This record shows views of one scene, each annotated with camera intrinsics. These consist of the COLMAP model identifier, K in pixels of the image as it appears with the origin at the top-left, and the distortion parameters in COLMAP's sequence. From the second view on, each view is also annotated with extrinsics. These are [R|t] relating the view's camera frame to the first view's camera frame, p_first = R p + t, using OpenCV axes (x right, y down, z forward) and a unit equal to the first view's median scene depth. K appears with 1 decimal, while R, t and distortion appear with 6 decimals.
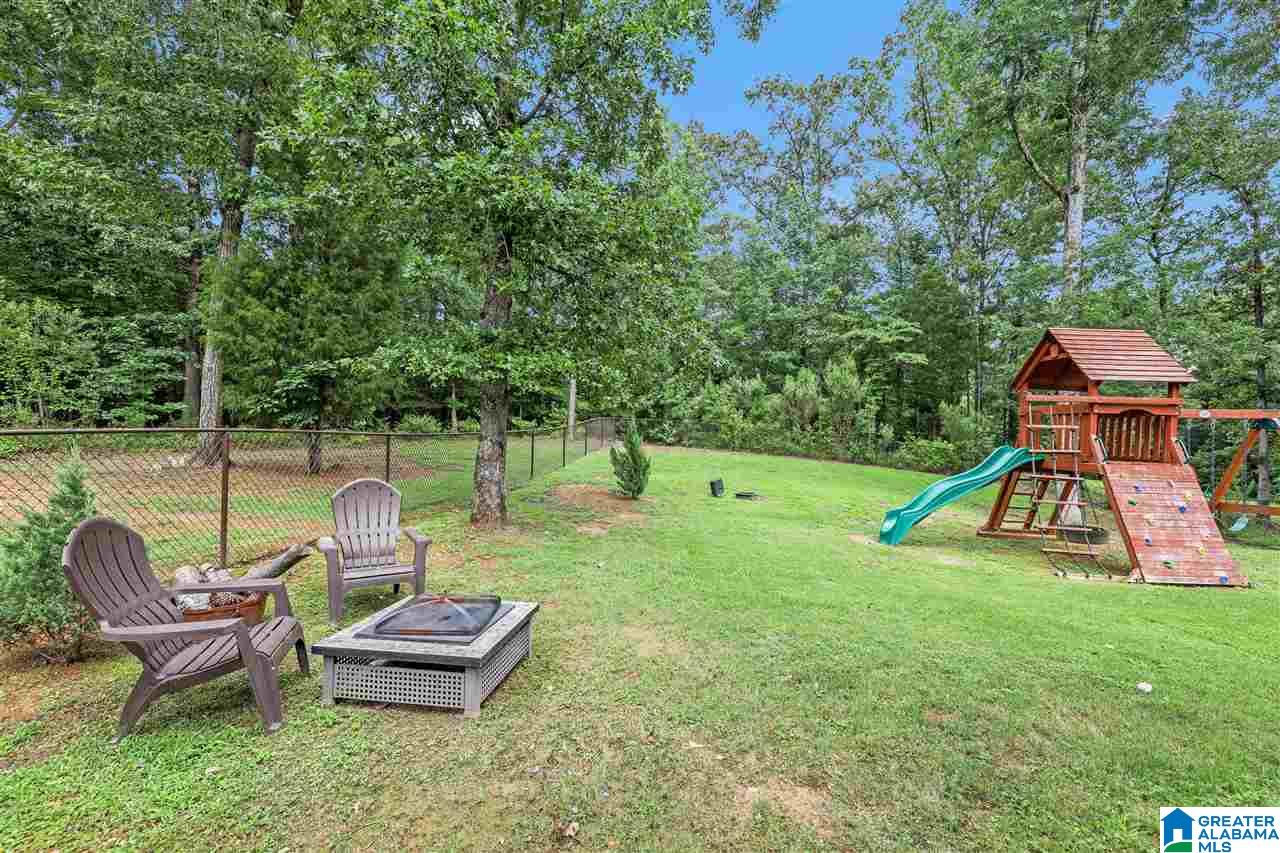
lens RADIAL K [[562.3, 0, 649.2], [0, 562.3, 432.4], [0, 0, 1]] dist [0.019769, -0.001163]
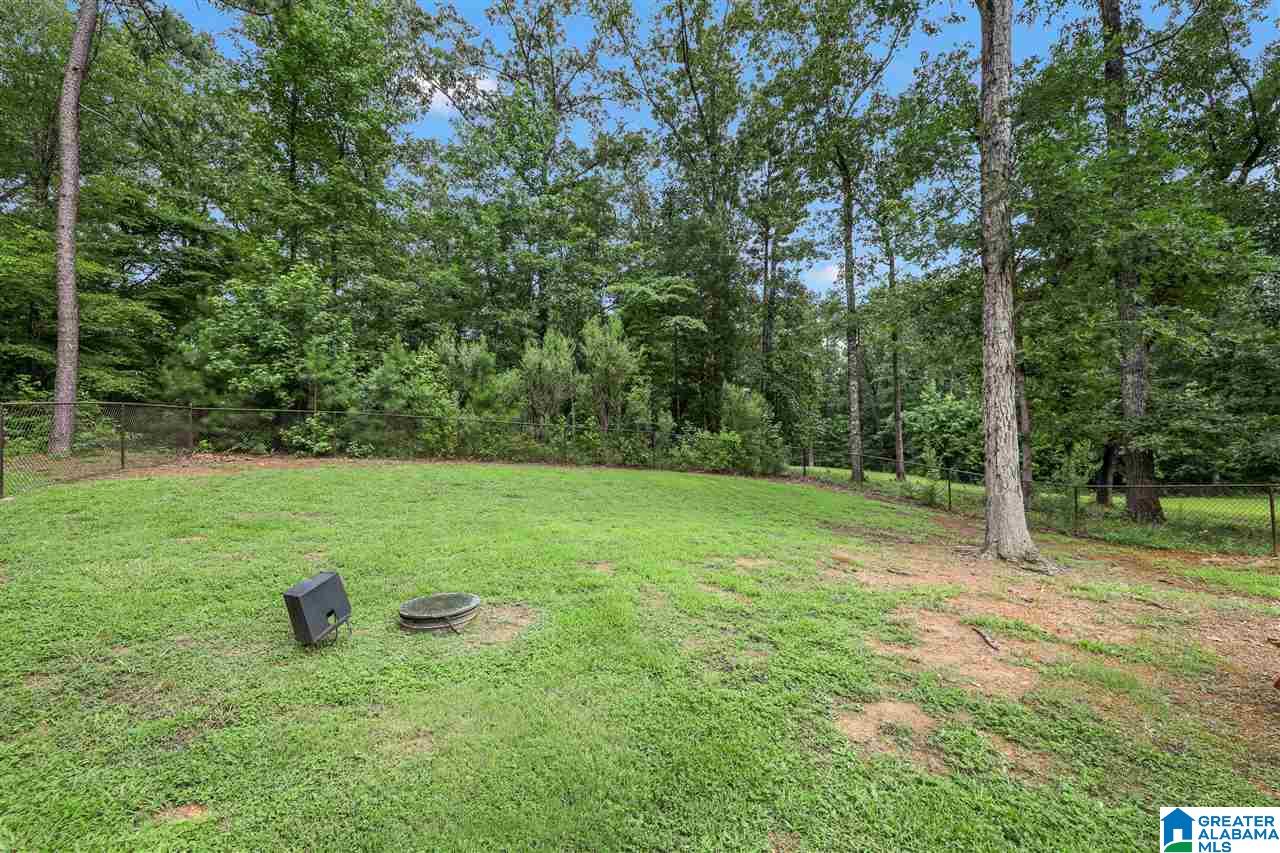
lens RADIAL K [[562.3, 0, 643.9], [0, 562.3, 431.6], [0, 0, 1]] dist [0.019769, -0.001163]
pose [[0.896797, -0.034276, 0.441112, 0.074789], [0.036511, 0.999327, 0.003423, 0.008486], [-0.440933, 0.013036, 0.897445, 0.357636]]
